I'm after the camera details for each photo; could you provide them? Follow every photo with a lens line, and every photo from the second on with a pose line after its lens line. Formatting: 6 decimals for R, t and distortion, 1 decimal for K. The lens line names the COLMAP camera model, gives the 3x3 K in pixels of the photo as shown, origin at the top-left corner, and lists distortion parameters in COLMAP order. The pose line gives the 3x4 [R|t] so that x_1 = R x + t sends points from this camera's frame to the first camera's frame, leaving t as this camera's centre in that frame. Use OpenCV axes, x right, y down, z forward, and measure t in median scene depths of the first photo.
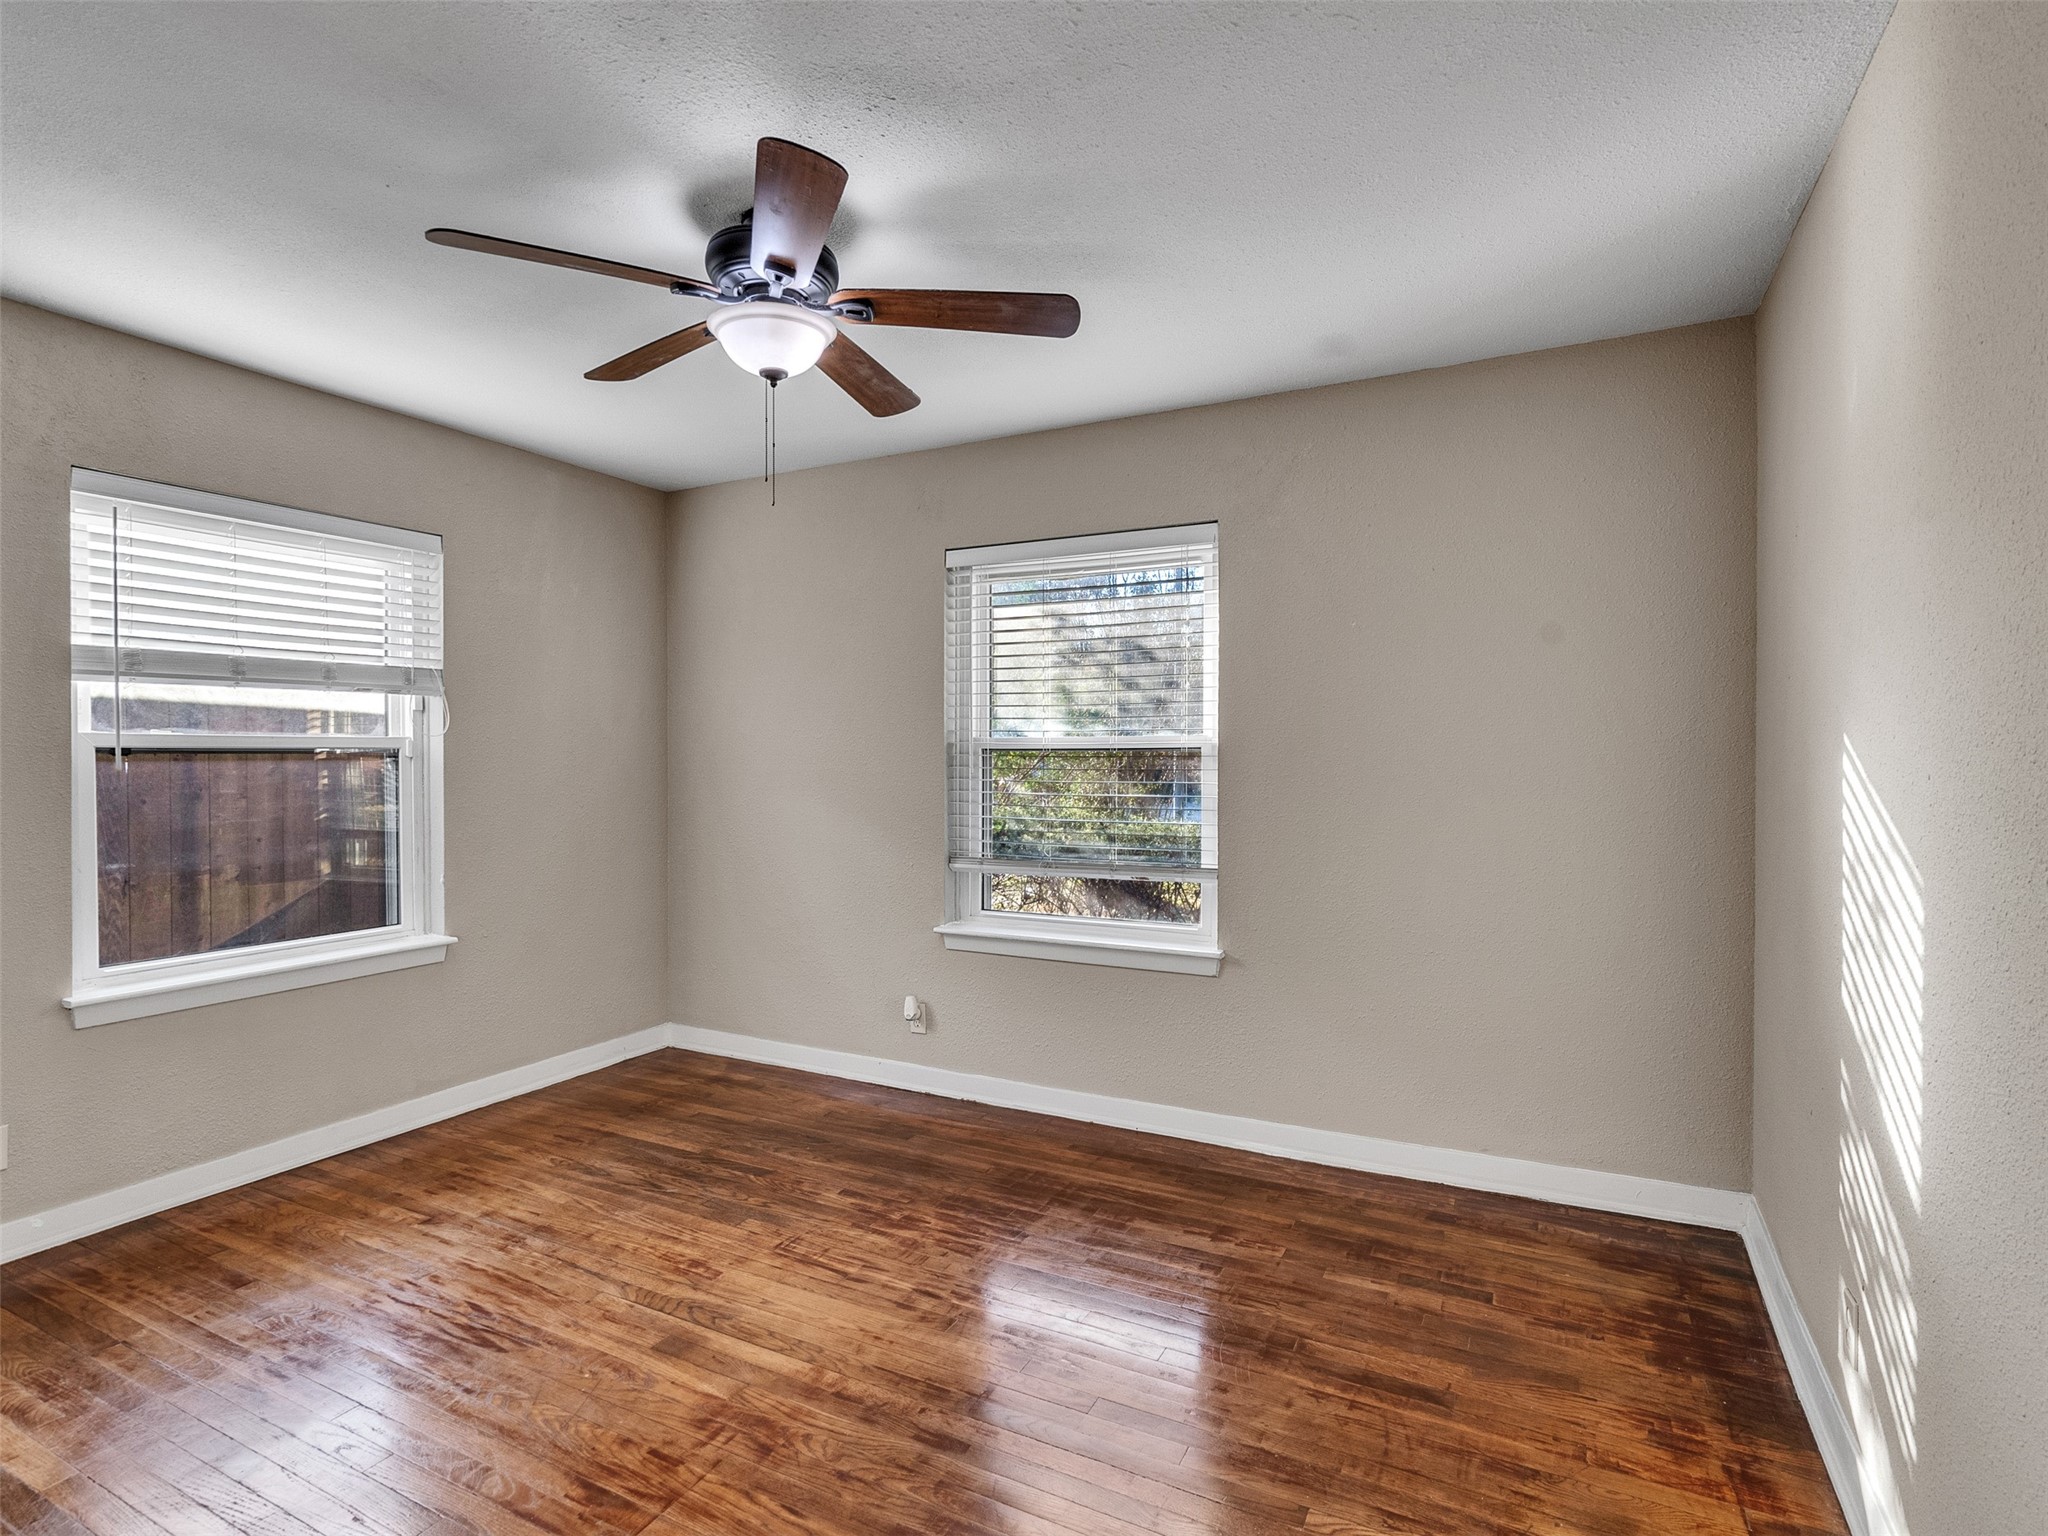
lens RADIAL K [[1042.7, 0, 1004.0], [0, 1042.7, 766.6], [0, 0, 1]] dist [-0.001602, 0.000227]
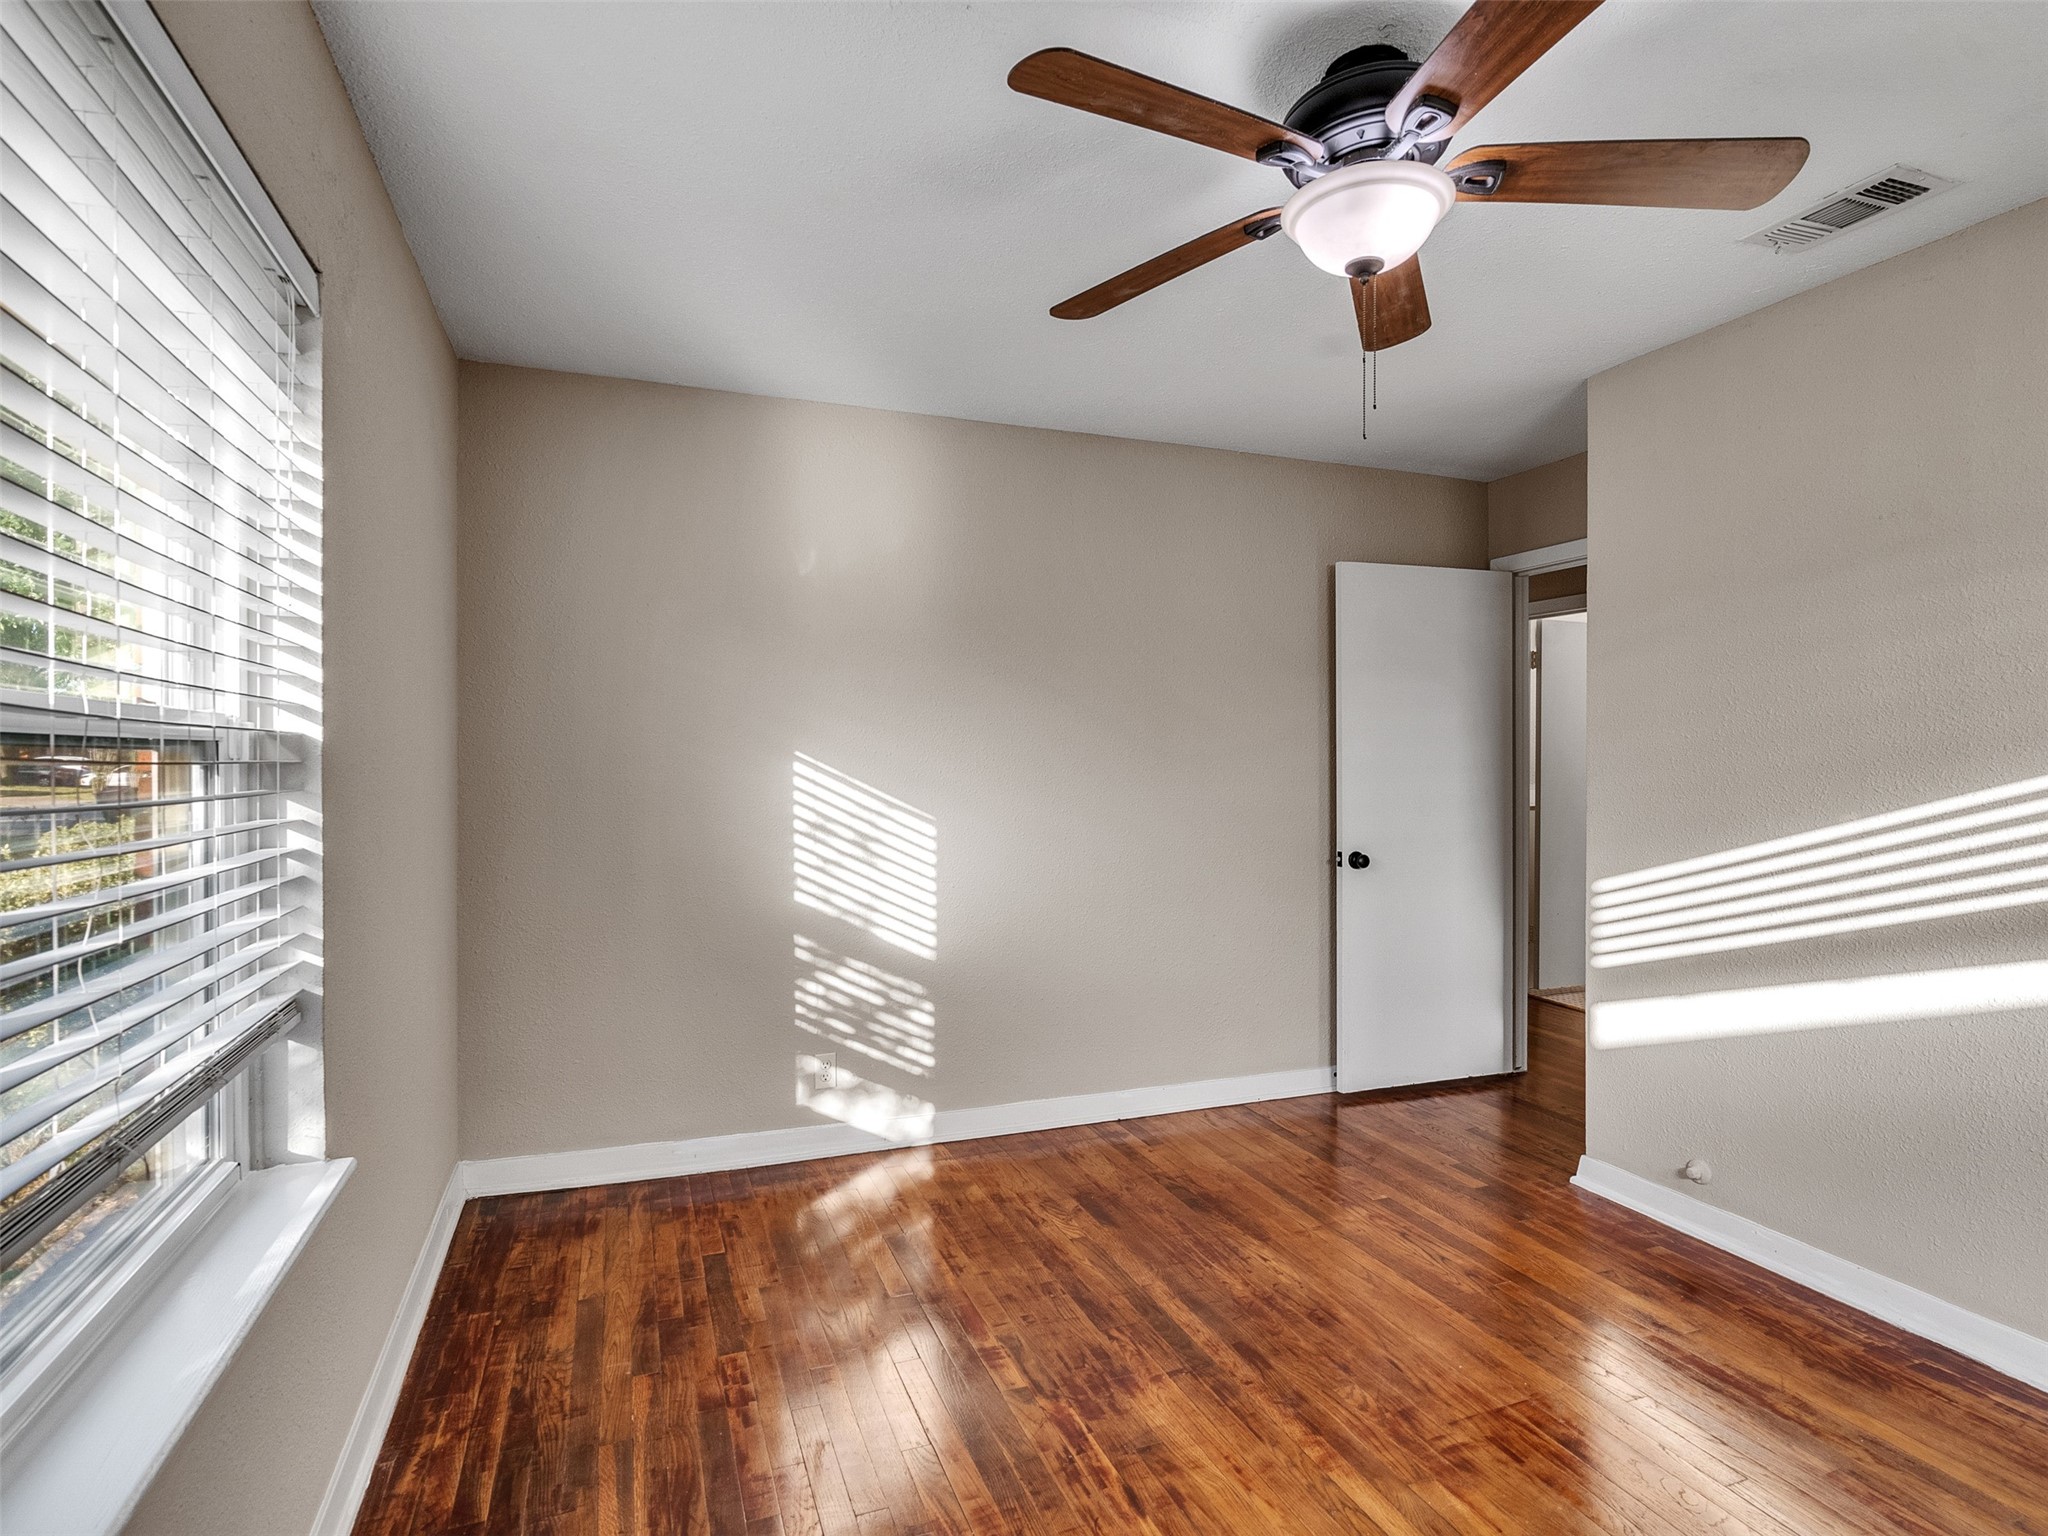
lens RADIAL K [[1042.7, 0, 1004.0], [0, 1042.7, 766.6], [0, 0, 1]] dist [-0.001602, 0.000227]
pose [[-0.744515, -0.003578, 0.667596, -0.575646], [0.003574, 0.999950, 0.009345, -0.017051], [-0.667596, 0.009343, -0.744465, 1.875251]]
